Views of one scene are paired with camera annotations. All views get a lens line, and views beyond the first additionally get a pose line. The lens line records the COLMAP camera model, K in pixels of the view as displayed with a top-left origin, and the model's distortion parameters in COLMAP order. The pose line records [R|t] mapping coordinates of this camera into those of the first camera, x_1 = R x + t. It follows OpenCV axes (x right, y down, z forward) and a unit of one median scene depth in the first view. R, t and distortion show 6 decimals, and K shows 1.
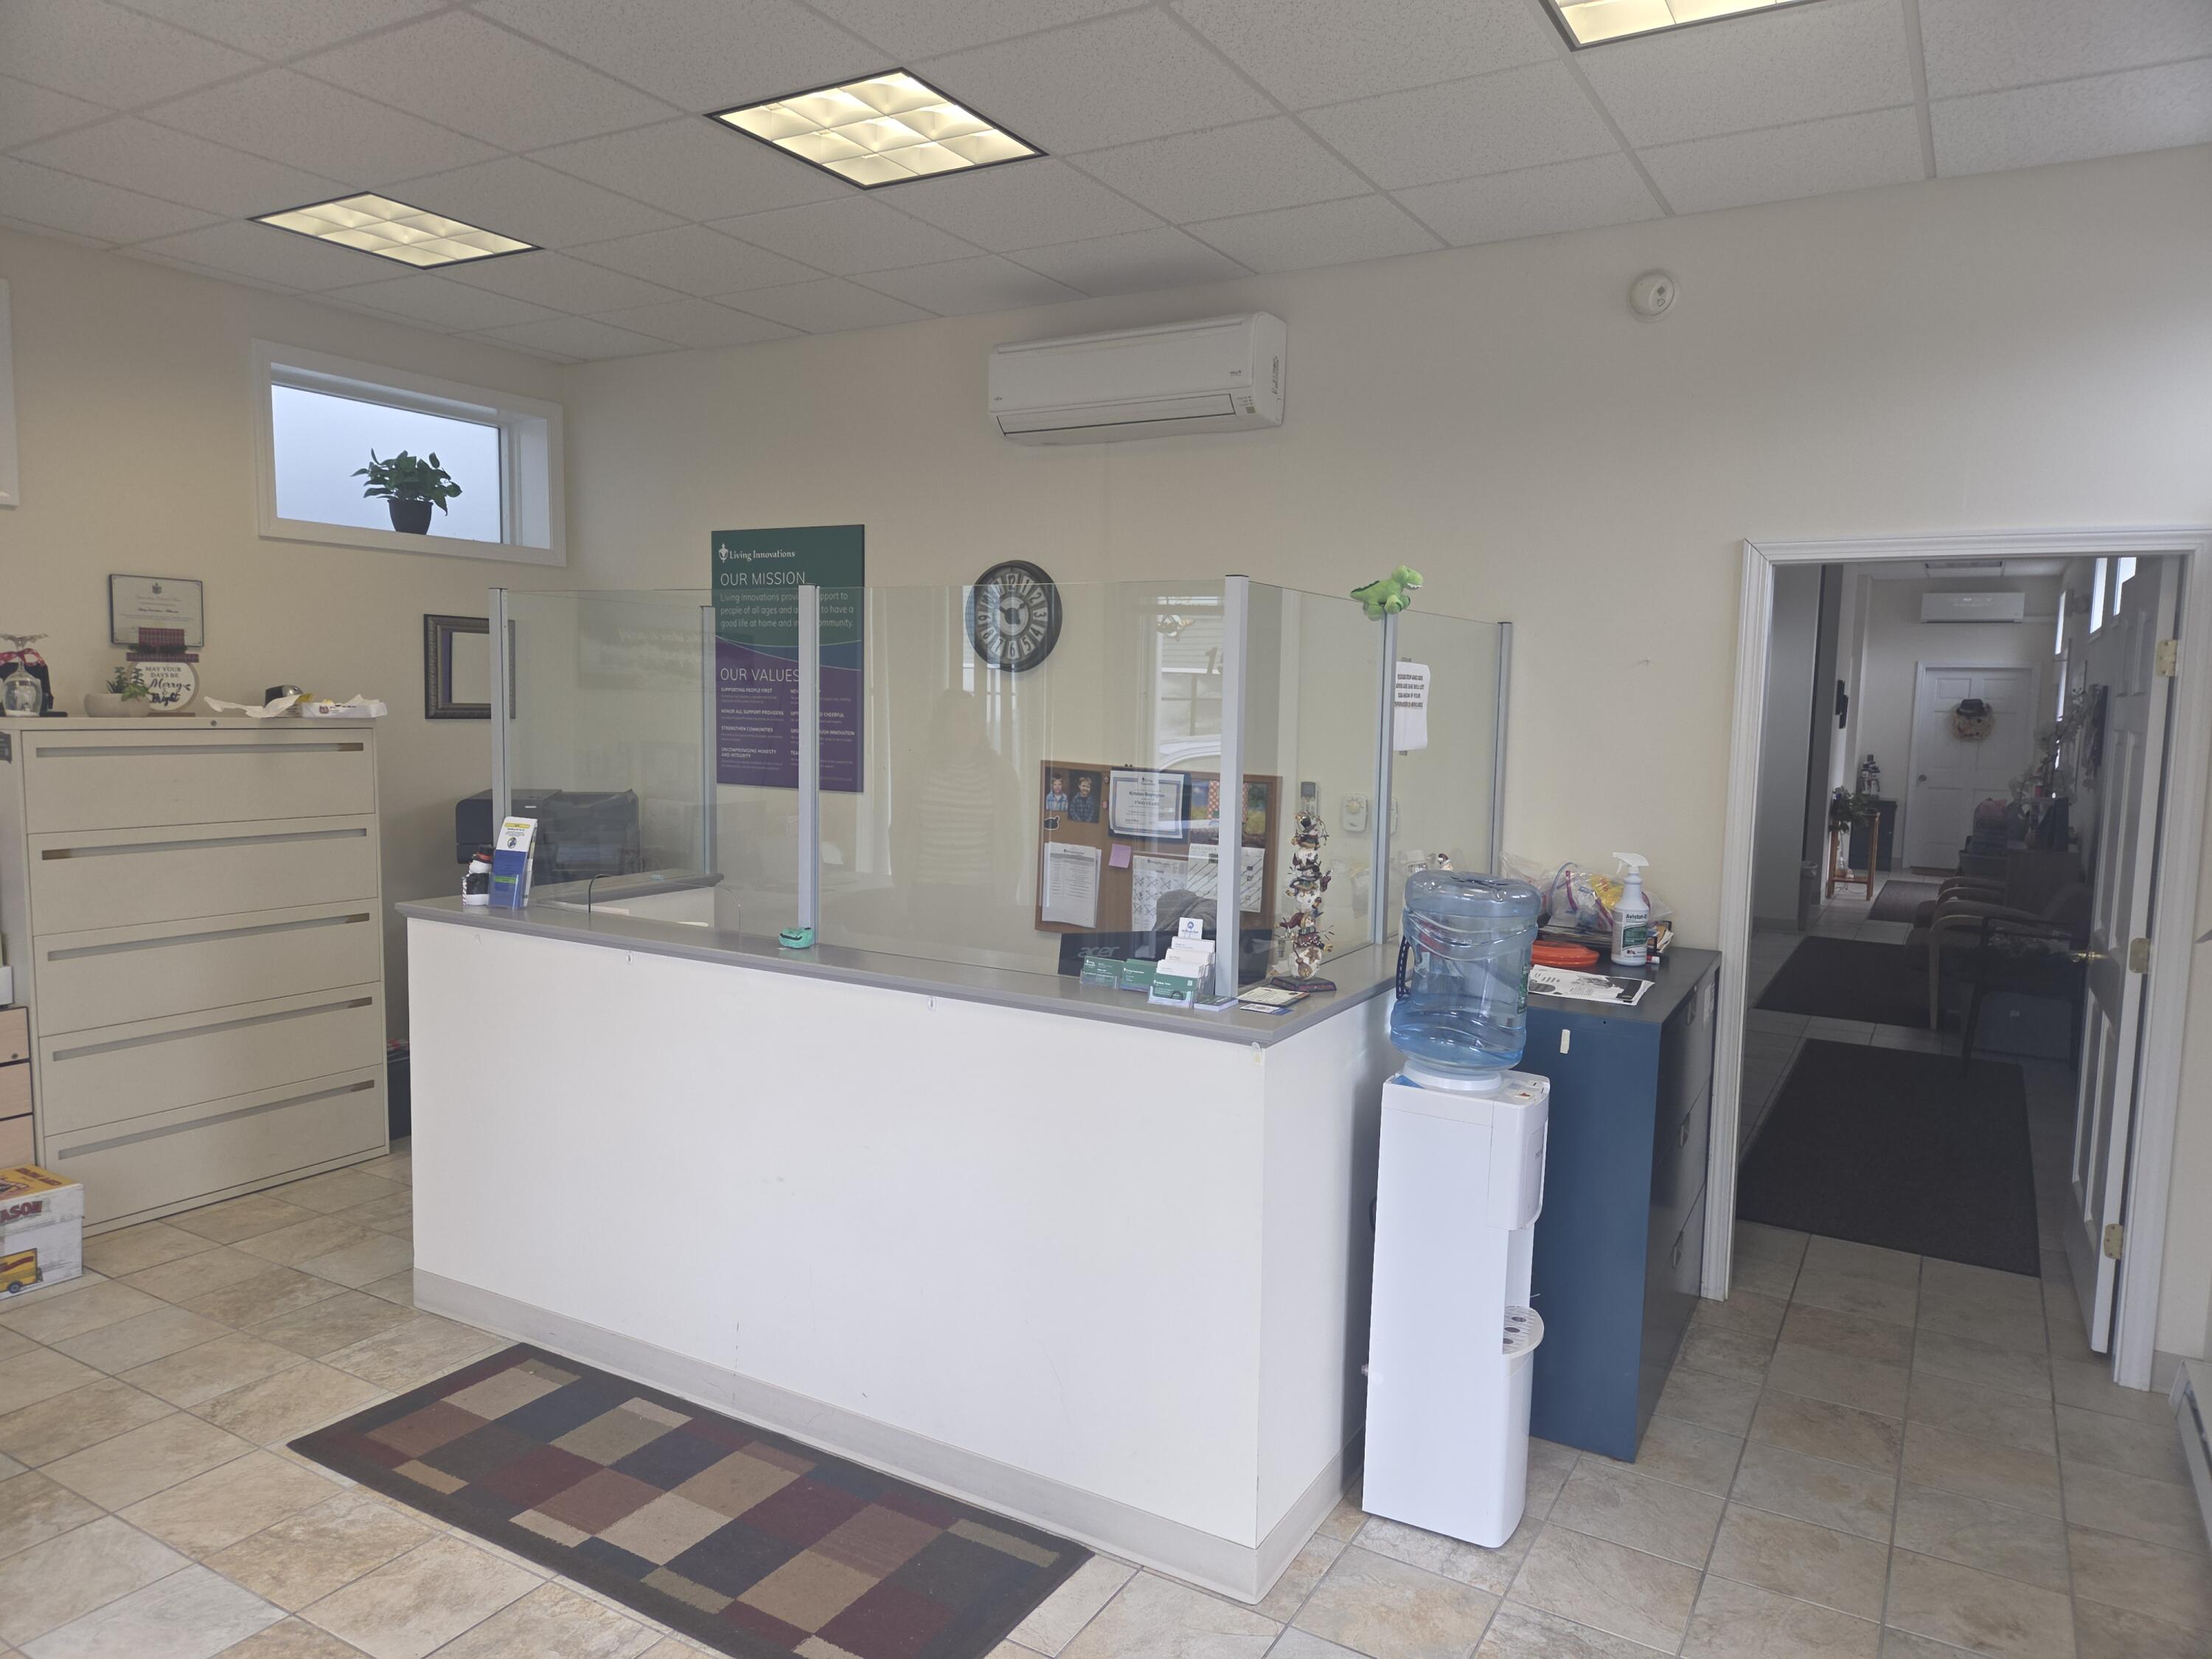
lens RADIAL K [[1482.8, 0, 1110.2], [0, 1482.8, 835.0], [0, 0, 1]] dist [0.071351, -0.048630]
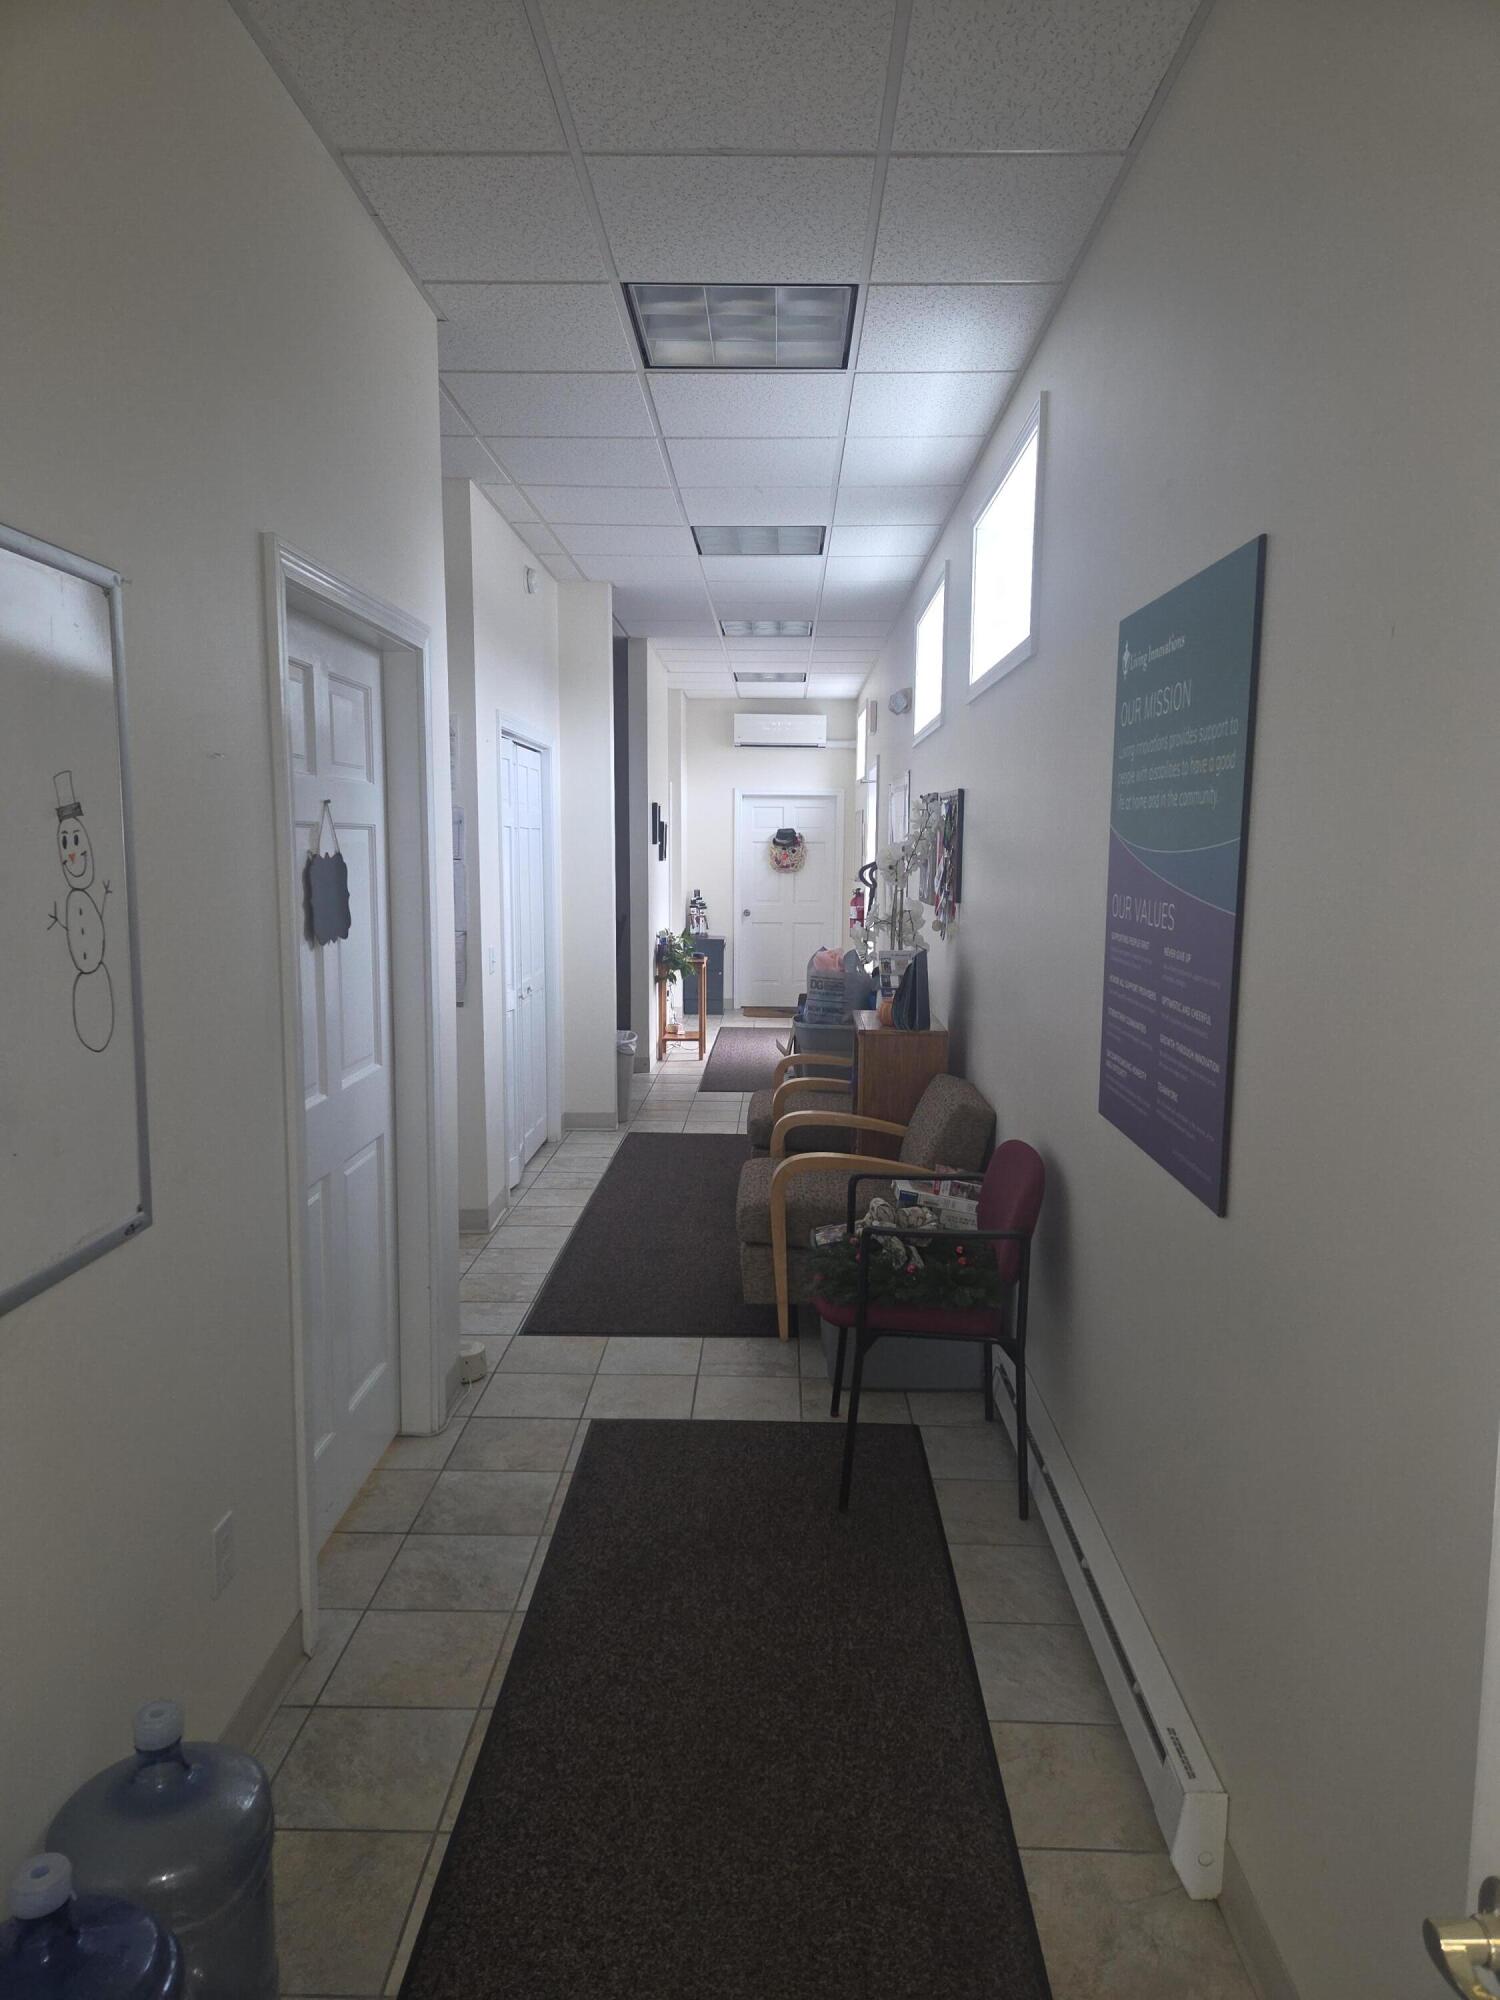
lens RADIAL K [[1340.7, 0, 755.7], [0, 1340.7, 1008.0], [0, 0, 1]] dist [0.071351, -0.048630]
pose [[0.876762, -0.075220, 0.475006, 0.164526], [0.060790, 0.997104, 0.045690, -0.019182], [-0.477067, -0.011184, 0.878796, 0.303032]]
